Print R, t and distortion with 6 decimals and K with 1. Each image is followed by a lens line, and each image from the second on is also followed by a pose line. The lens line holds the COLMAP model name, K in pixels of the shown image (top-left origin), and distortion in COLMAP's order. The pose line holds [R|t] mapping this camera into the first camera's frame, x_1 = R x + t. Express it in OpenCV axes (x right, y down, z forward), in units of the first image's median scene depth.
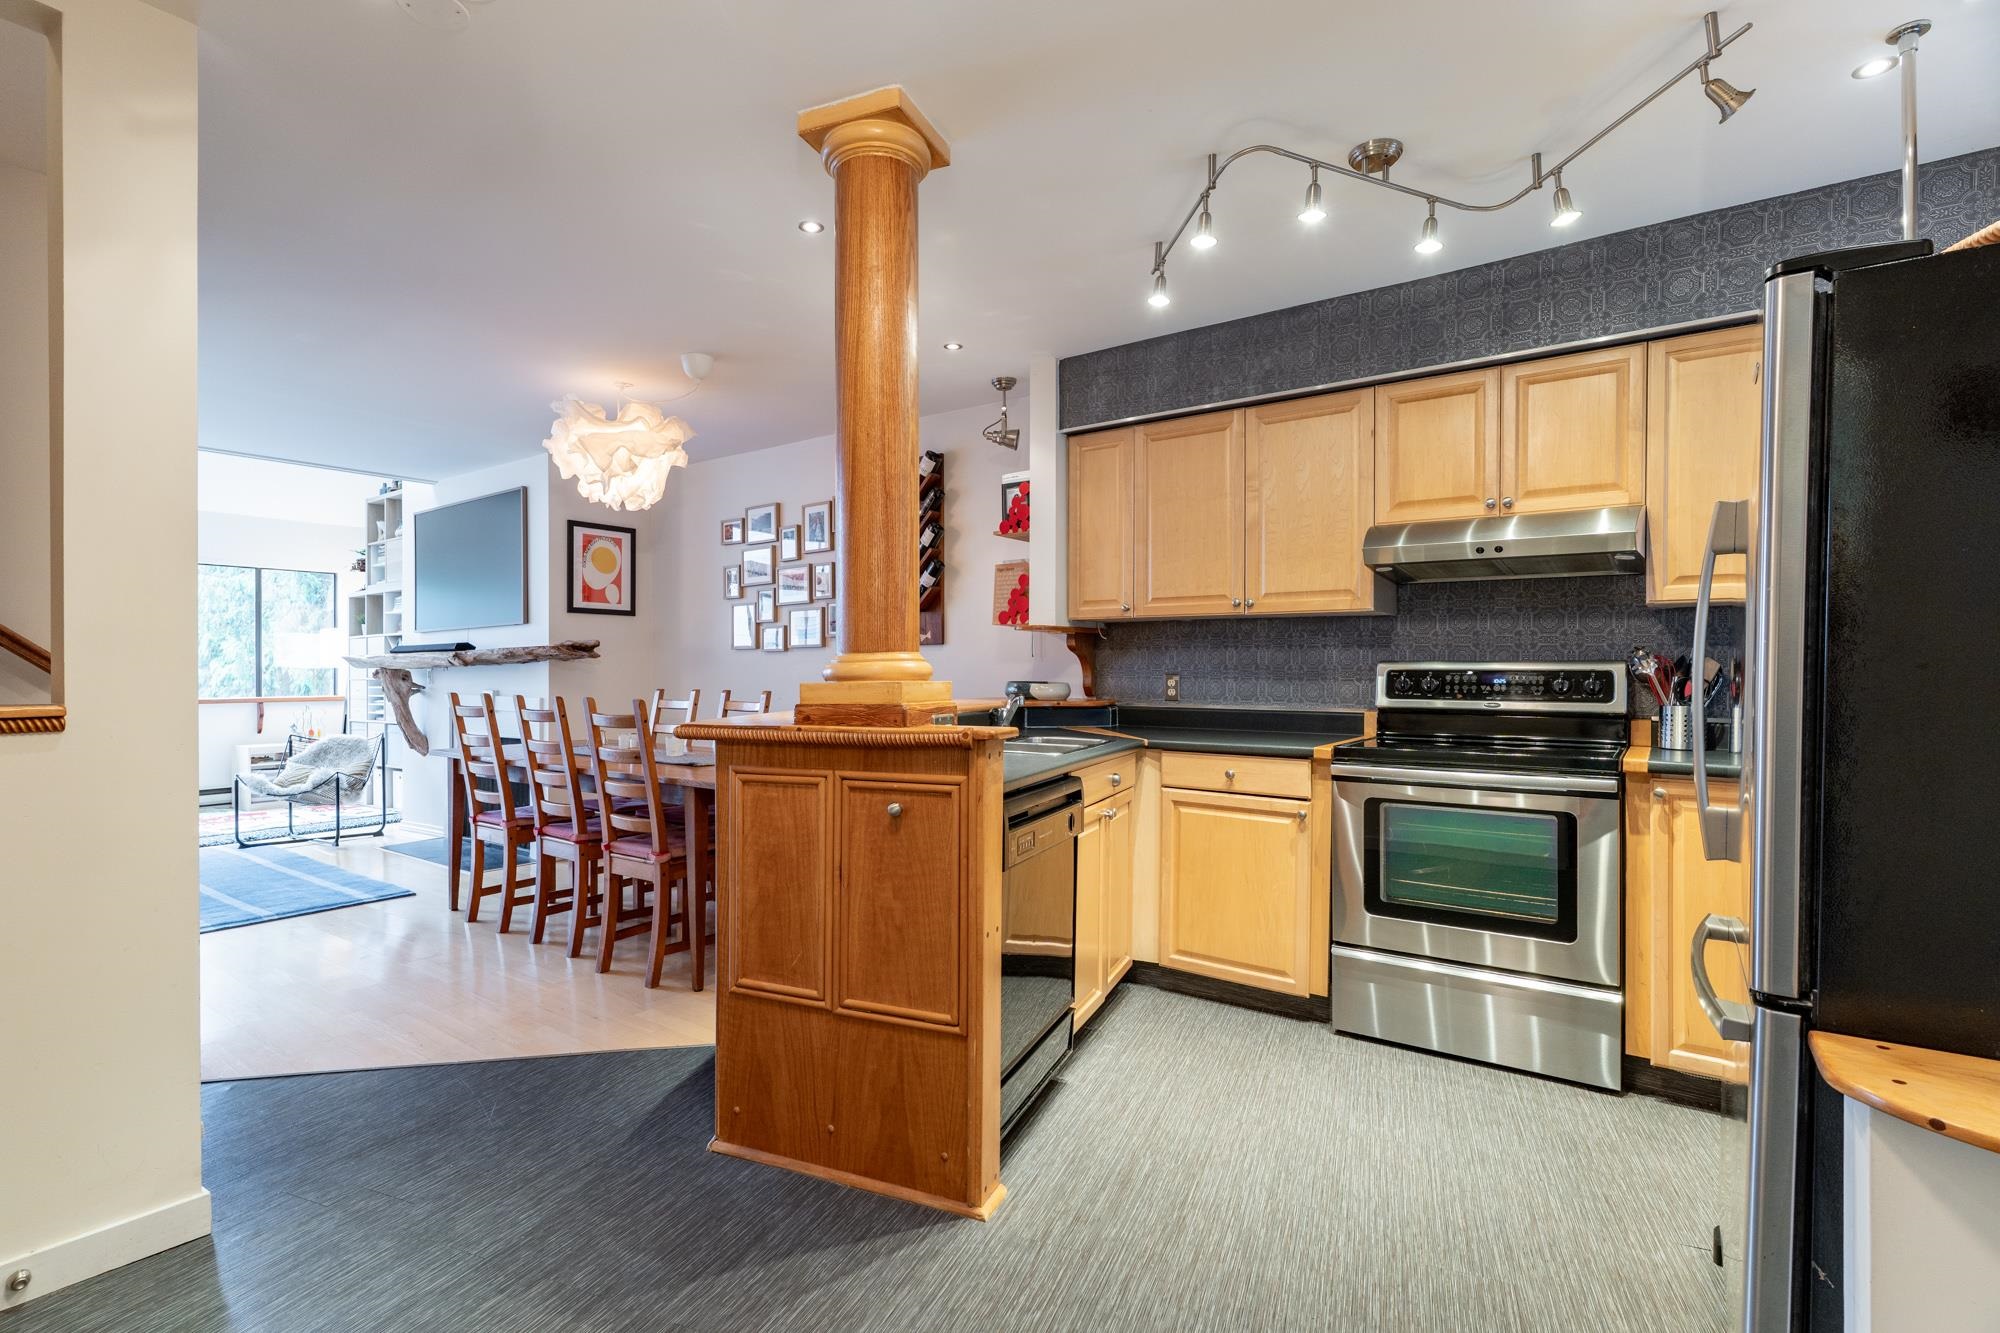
lens RADIAL K [[960.1, 0, 983.5], [0, 960.1, 671.2], [0, 0, 1]] dist [0.005472, 0.000655]
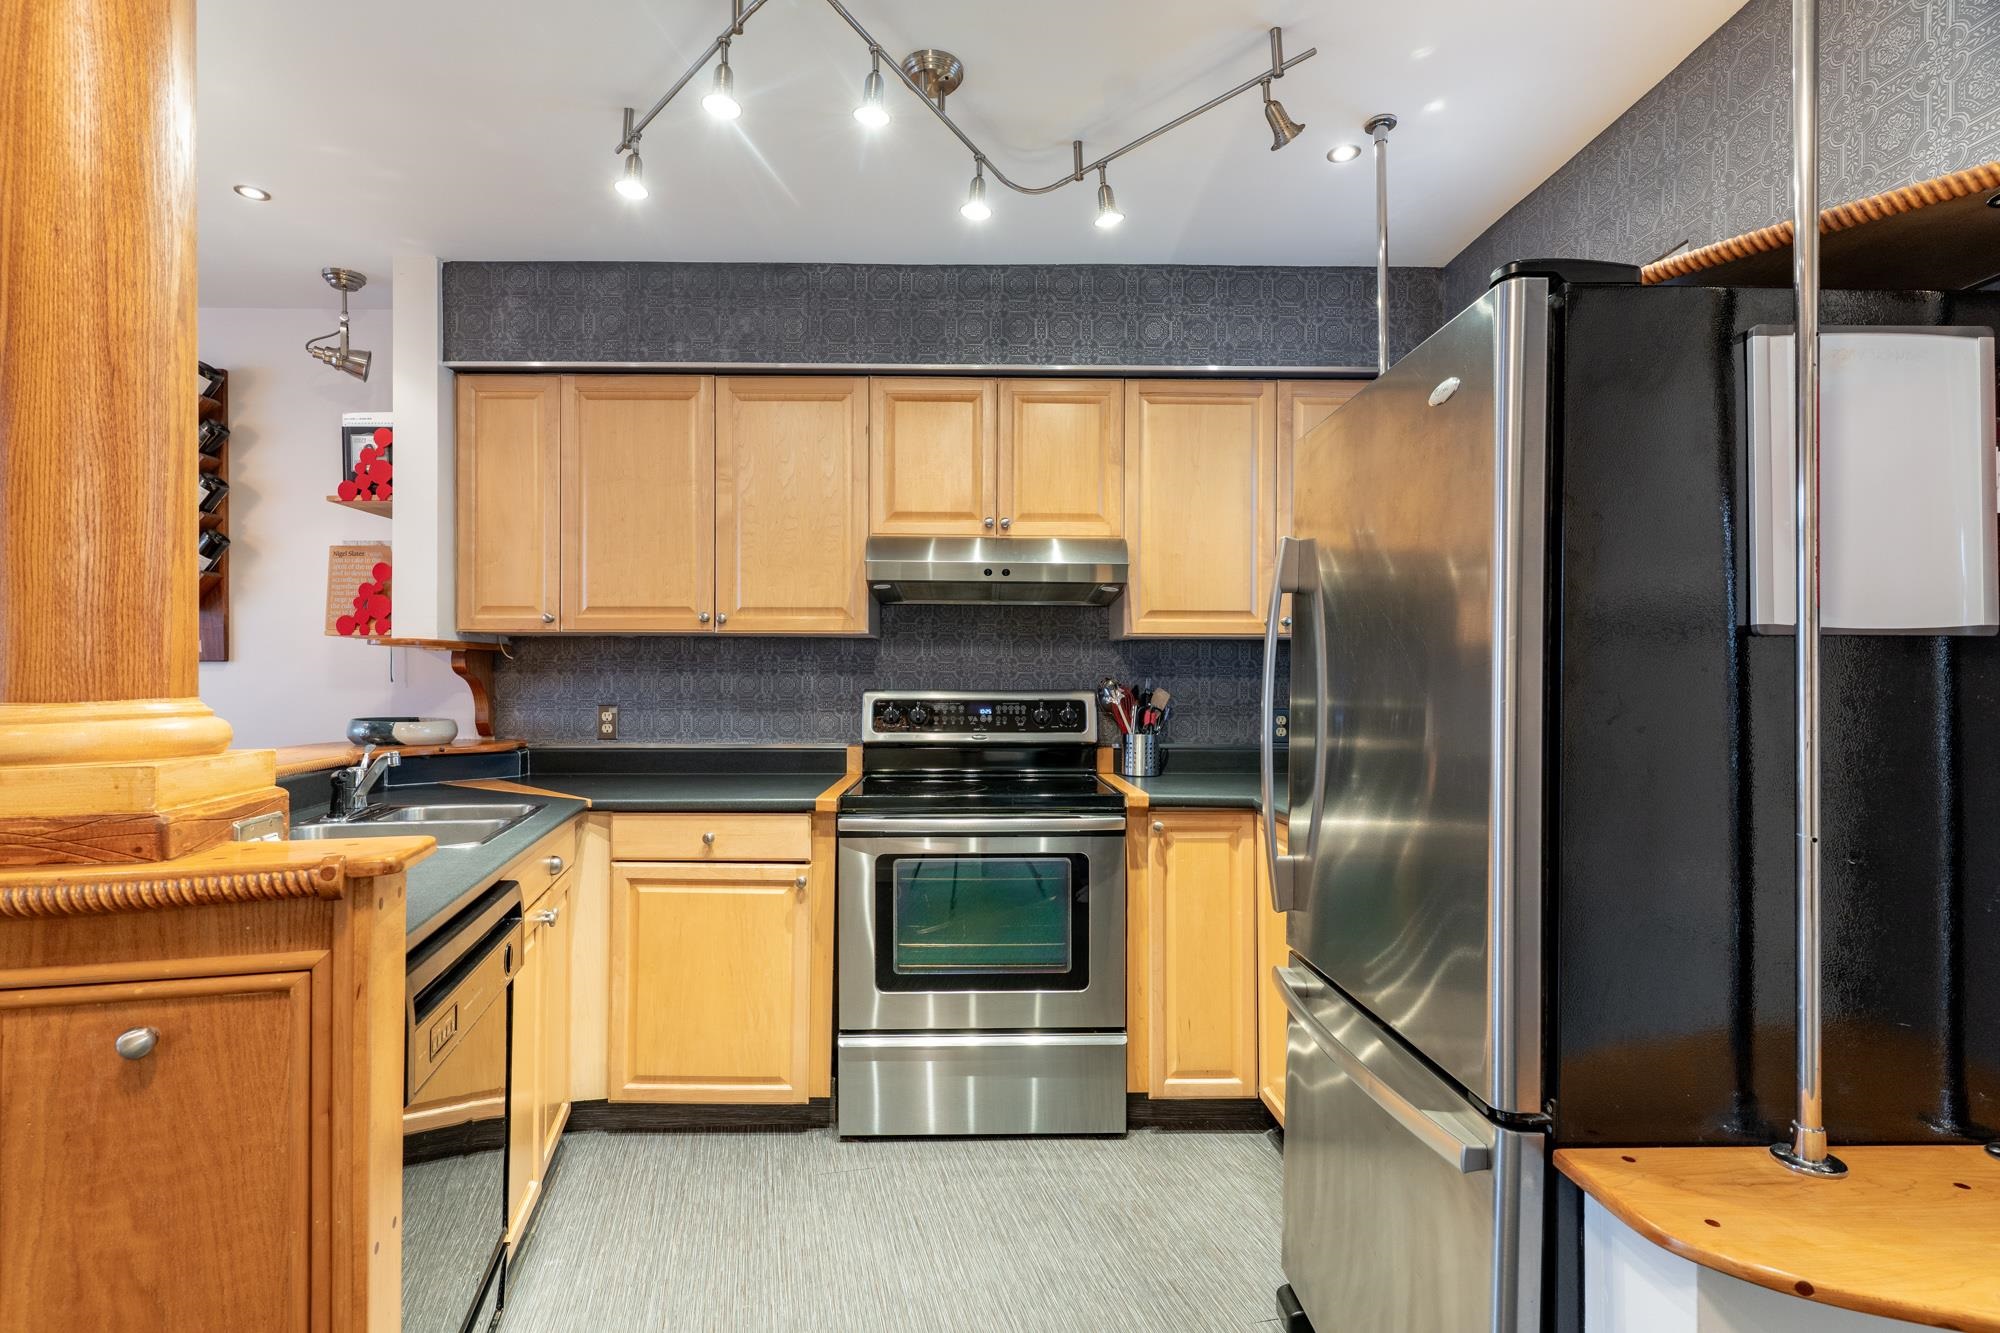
lens RADIAL K [[954.1, 0, 994.4], [0, 954.1, 680.5], [0, 0, 1]] dist [0.001486, -0.000461]
pose [[0.797569, -0.000972, 0.603227, -0.024372], [0.001746, 0.999998, -0.000697, -0.018914], [-0.603225, 0.001609, 0.797569, 0.232698]]
